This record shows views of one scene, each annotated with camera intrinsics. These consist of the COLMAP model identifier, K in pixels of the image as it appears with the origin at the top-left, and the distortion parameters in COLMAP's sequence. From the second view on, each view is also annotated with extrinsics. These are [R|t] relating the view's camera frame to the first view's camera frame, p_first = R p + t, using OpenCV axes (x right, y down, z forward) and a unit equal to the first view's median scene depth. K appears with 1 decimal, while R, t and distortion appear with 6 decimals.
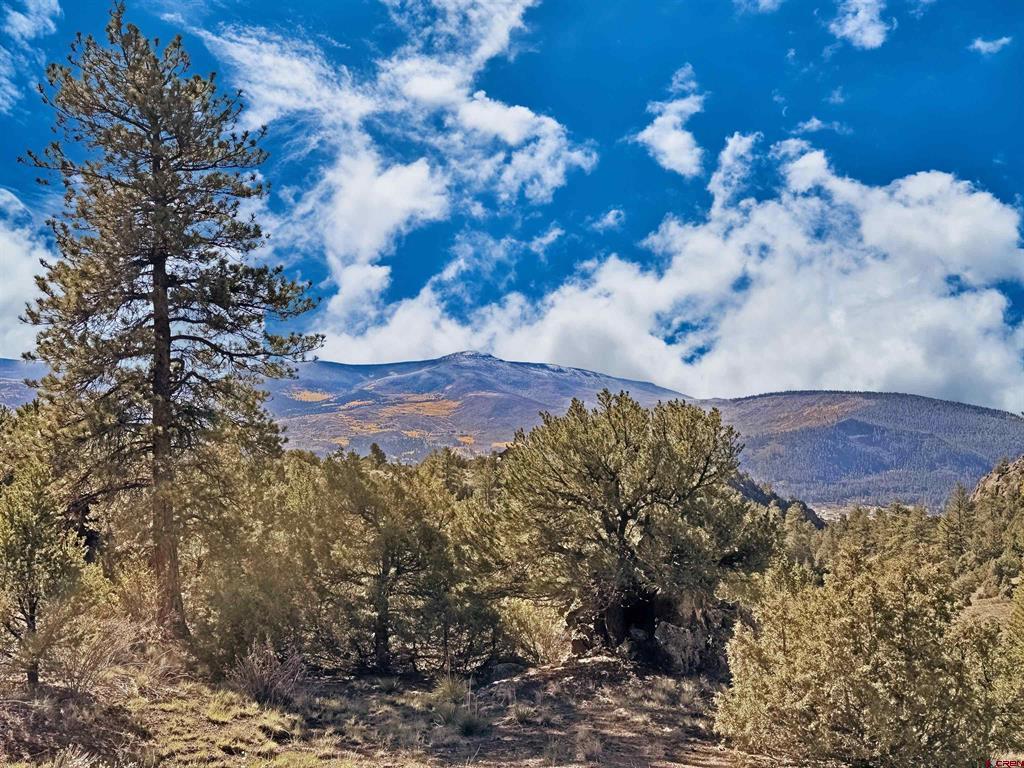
lens RADIAL K [[1184.2, 0, 511.8], [0, 1184.2, 382.4], [0, 0, 1]] dist [0.114805, 0.000000]
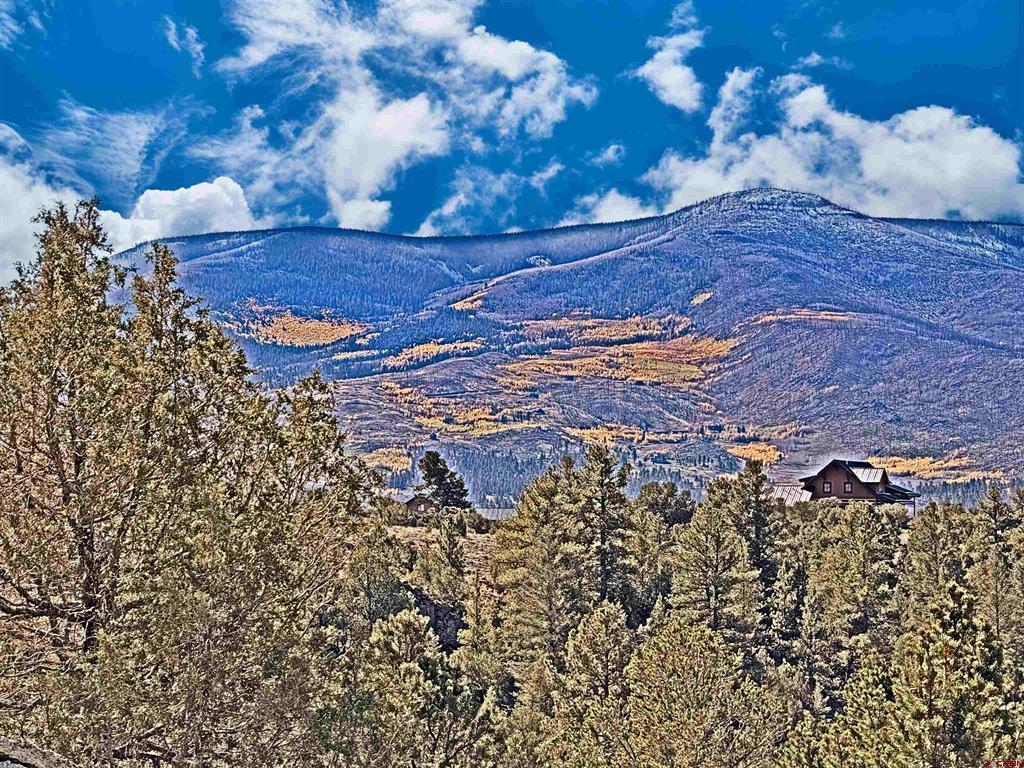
lens RADIAL K [[3549.2, 0, 517.0], [0, 3549.2, 380.0], [0, 0, 1]] dist [-0.719188, 0.000000]
pose [[0.994109, -0.017824, -0.106907, 0.303933], [0.020770, 0.999433, 0.026508, -0.027711], [0.106374, -0.028573, 0.993916, -1.859248]]
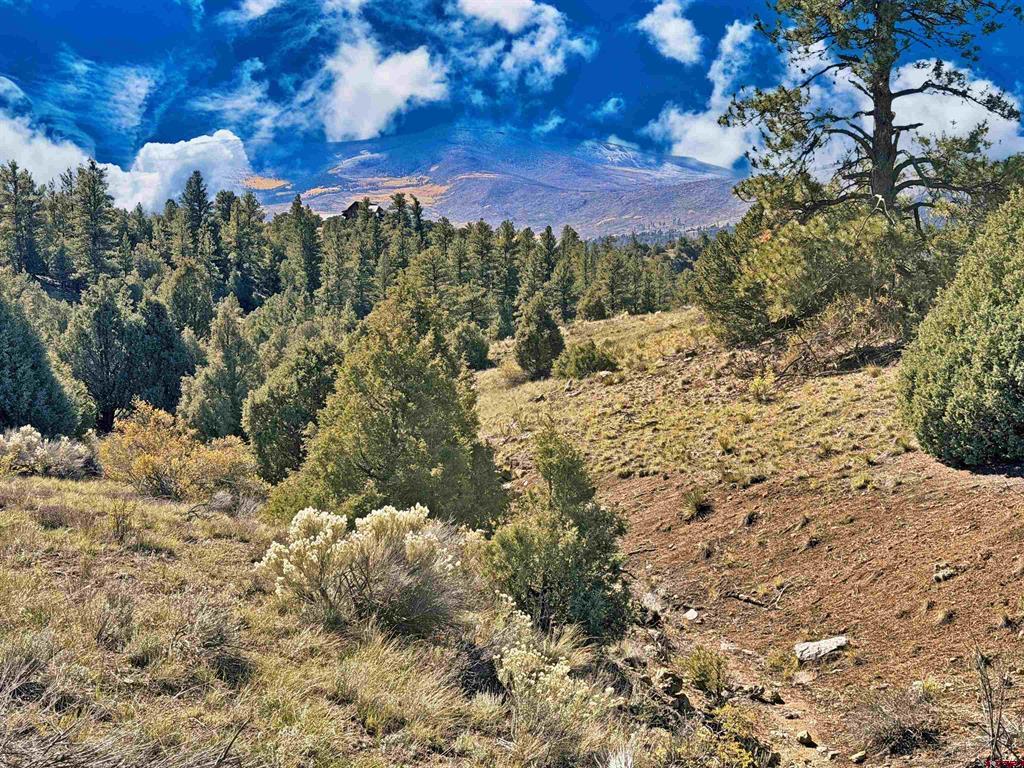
lens RADIAL K [[1488.0, 0, 511.6], [0, 1488.0, 382.3], [0, 0, 1]] dist [-0.156947, 0.000000]
pose [[0.999793, -0.019930, -0.004142, -0.001058], [0.020324, 0.988636, 0.148947, -0.091841], [0.001127, -0.149000, 0.988837, -0.256441]]
